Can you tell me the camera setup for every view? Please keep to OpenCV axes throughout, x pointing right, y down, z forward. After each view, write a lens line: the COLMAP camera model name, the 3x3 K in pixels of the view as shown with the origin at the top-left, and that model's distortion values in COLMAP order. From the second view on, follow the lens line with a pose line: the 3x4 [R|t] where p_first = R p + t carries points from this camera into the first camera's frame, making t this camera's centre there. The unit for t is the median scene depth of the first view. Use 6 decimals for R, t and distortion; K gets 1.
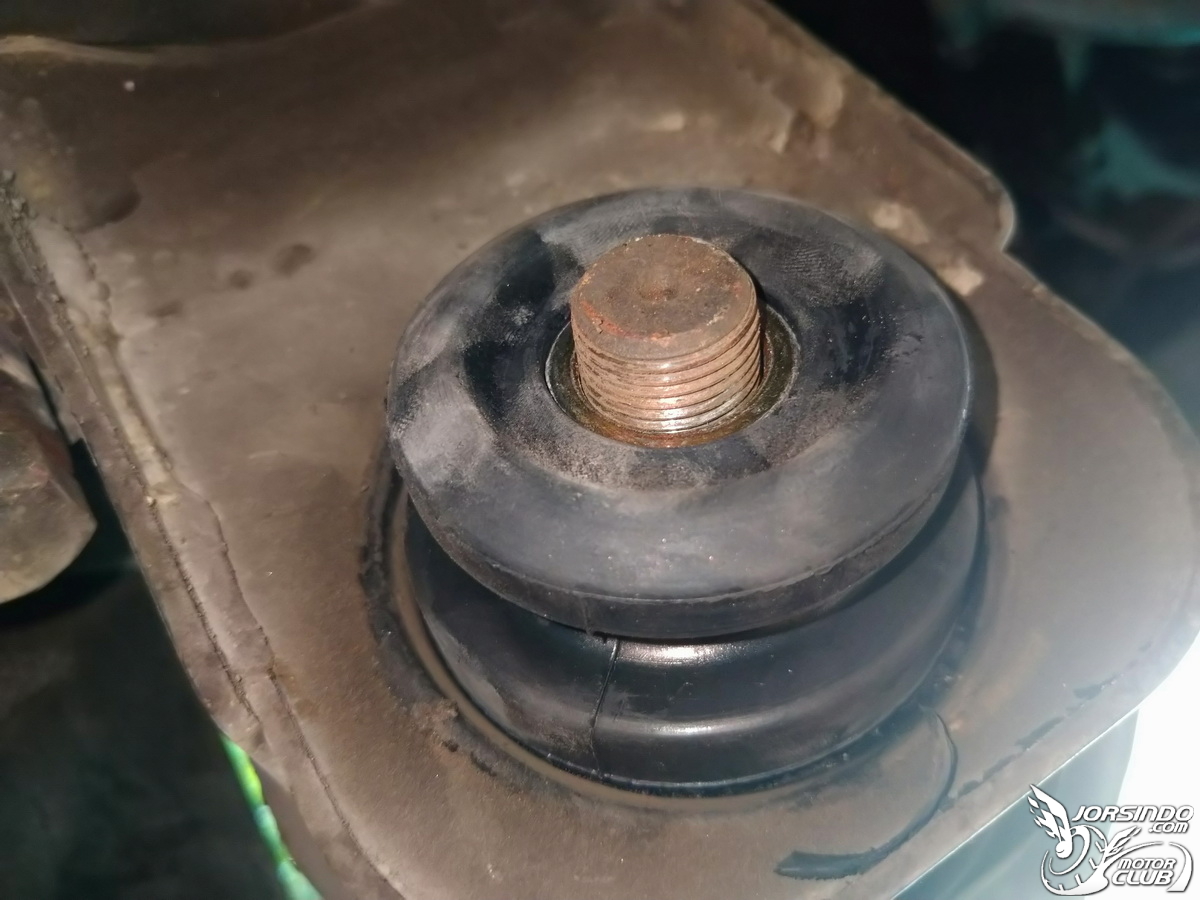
lens RADIAL K [[1014.3, 0, 603.8], [0, 1014.3, 455.7], [0, 0, 1]] dist [-0.070569, 0.075136]
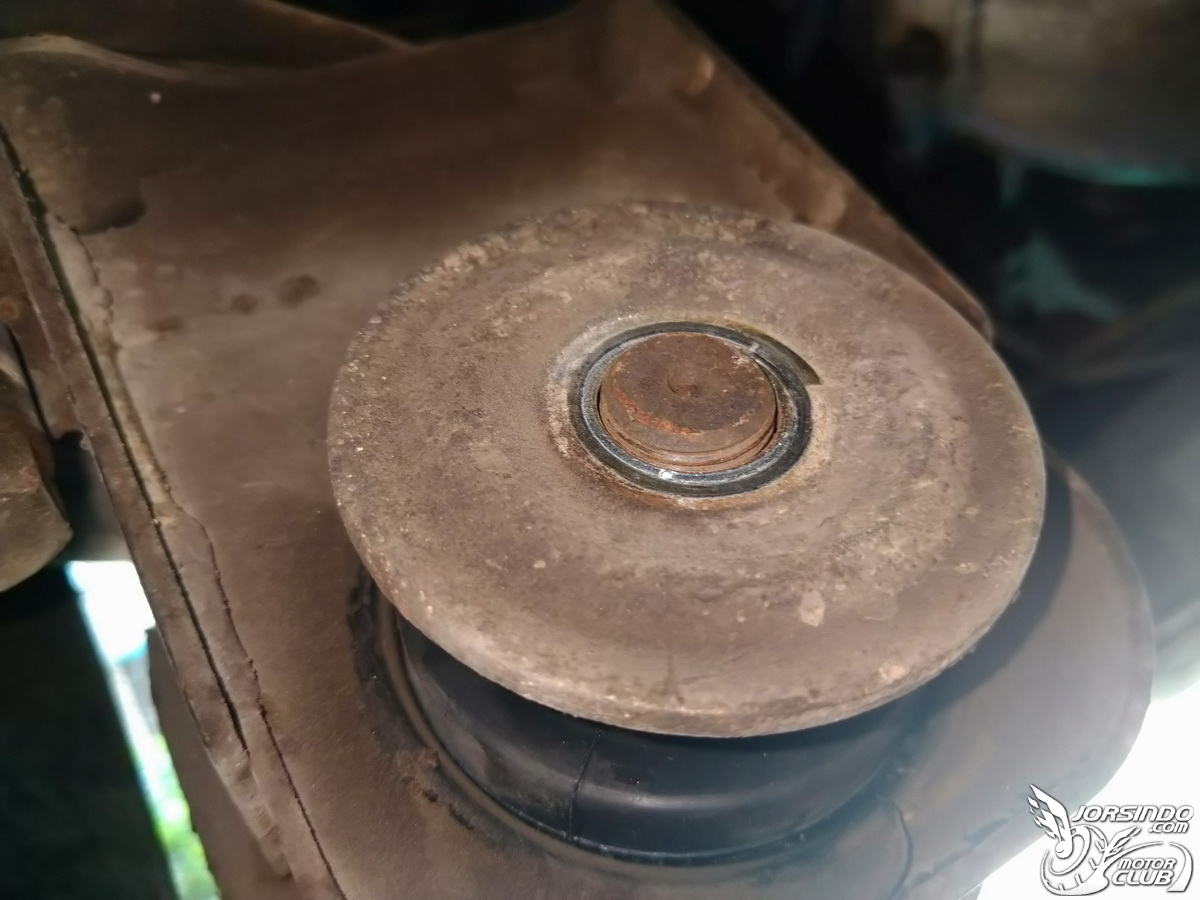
lens RADIAL K [[1014.3, 0, 605.5], [0, 1014.3, 452.4], [0, 0, 1]] dist [-0.070569, 0.075136]
pose [[0.987998, 0.118847, 0.098670, -0.111171], [-0.114967, 0.992388, -0.044138, -0.032086], [-0.103165, 0.032264, 0.994141, -0.042905]]
